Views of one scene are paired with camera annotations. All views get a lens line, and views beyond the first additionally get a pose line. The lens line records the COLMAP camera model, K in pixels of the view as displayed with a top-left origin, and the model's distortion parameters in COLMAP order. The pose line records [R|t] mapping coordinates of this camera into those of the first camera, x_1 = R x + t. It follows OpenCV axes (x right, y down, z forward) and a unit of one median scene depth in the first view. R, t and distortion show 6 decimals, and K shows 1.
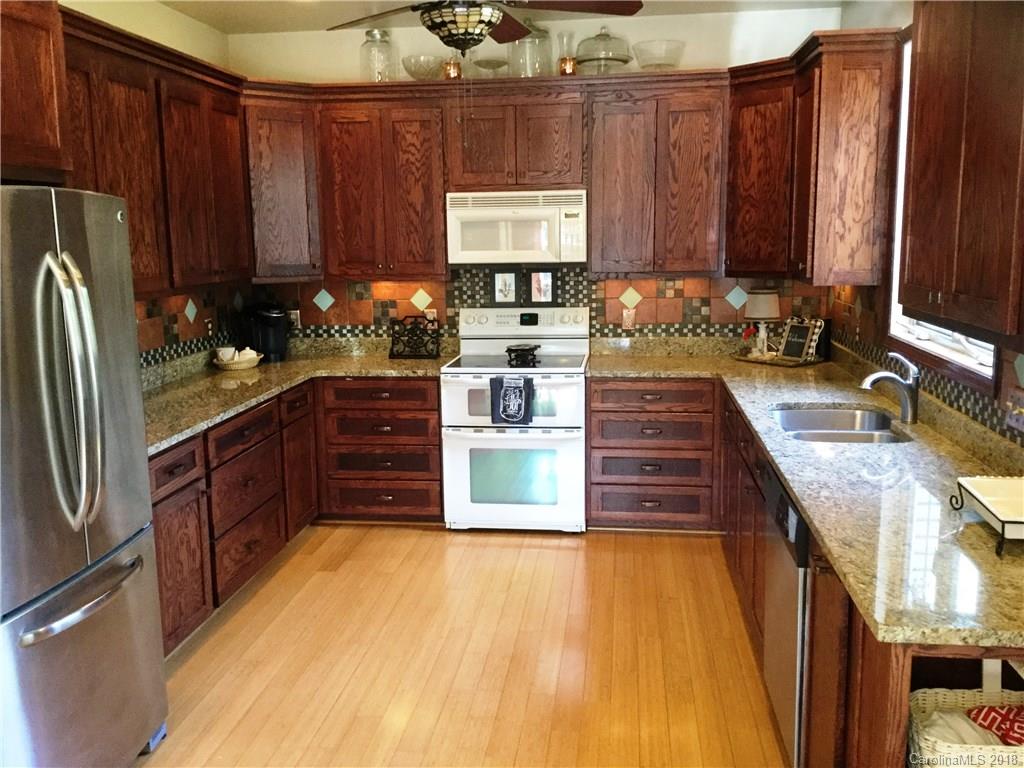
lens RADIAL K [[924.9, 0, 513.4], [0, 924.9, 383.9], [0, 0, 1]] dist [0.105449, -0.183465]
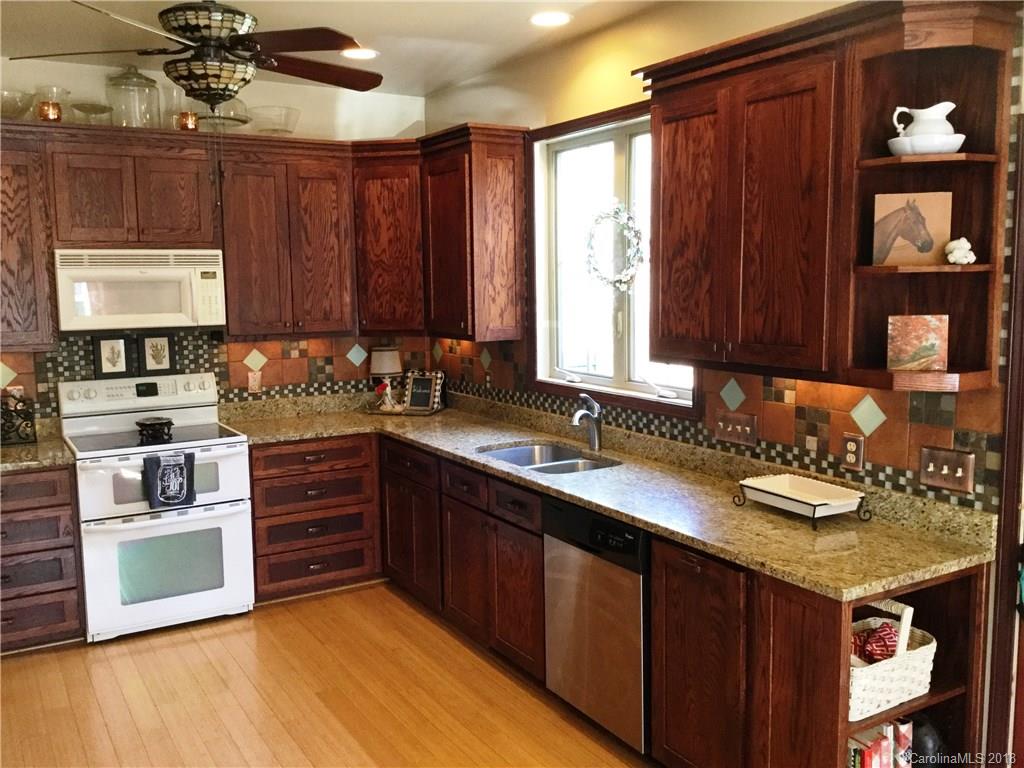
lens RADIAL K [[924.9, 0, 516.1], [0, 924.9, 379.6], [0, 0, 1]] dist [0.105449, -0.183465]
pose [[0.786786, -0.063663, 0.613934, -0.282719], [0.102198, 0.994374, -0.027858, -0.019196], [-0.608706, 0.084661, 0.788866, 0.070217]]
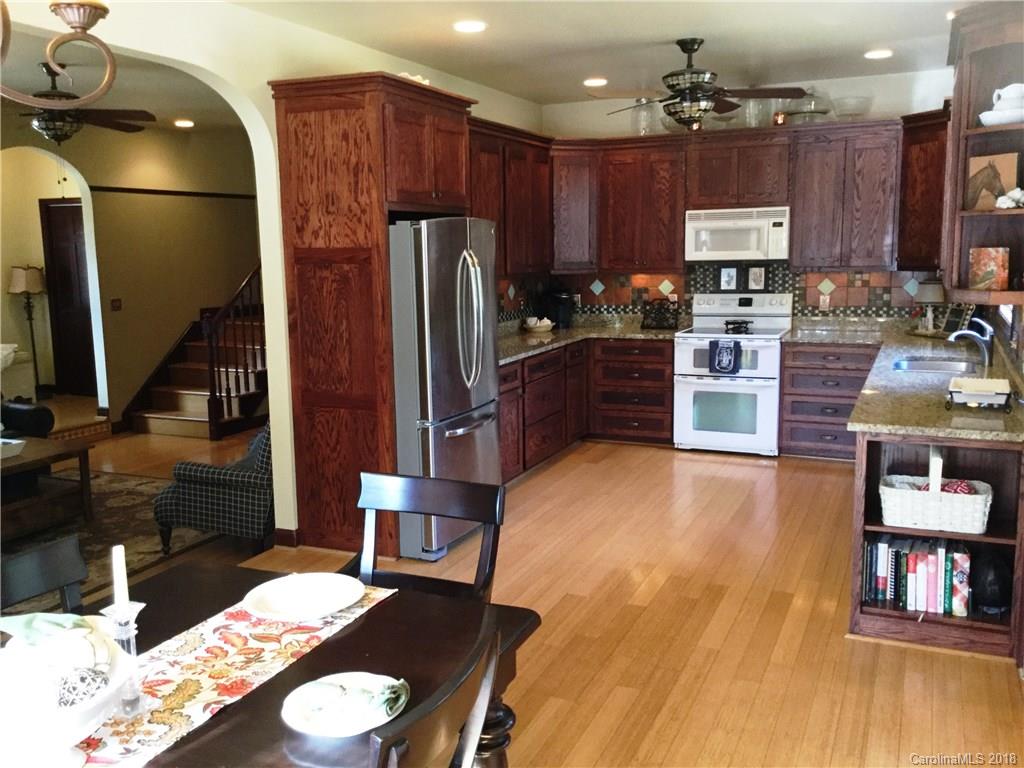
lens RADIAL K [[924.9, 0, 504.7], [0, 924.9, 377.8], [0, 0, 1]] dist [0.105449, -0.183465]
pose [[0.954140, 0.040991, -0.296542, 0.097401], [-0.045485, 0.998931, -0.008269, 0.074665], [0.295886, 0.021378, 0.954984, -0.440929]]
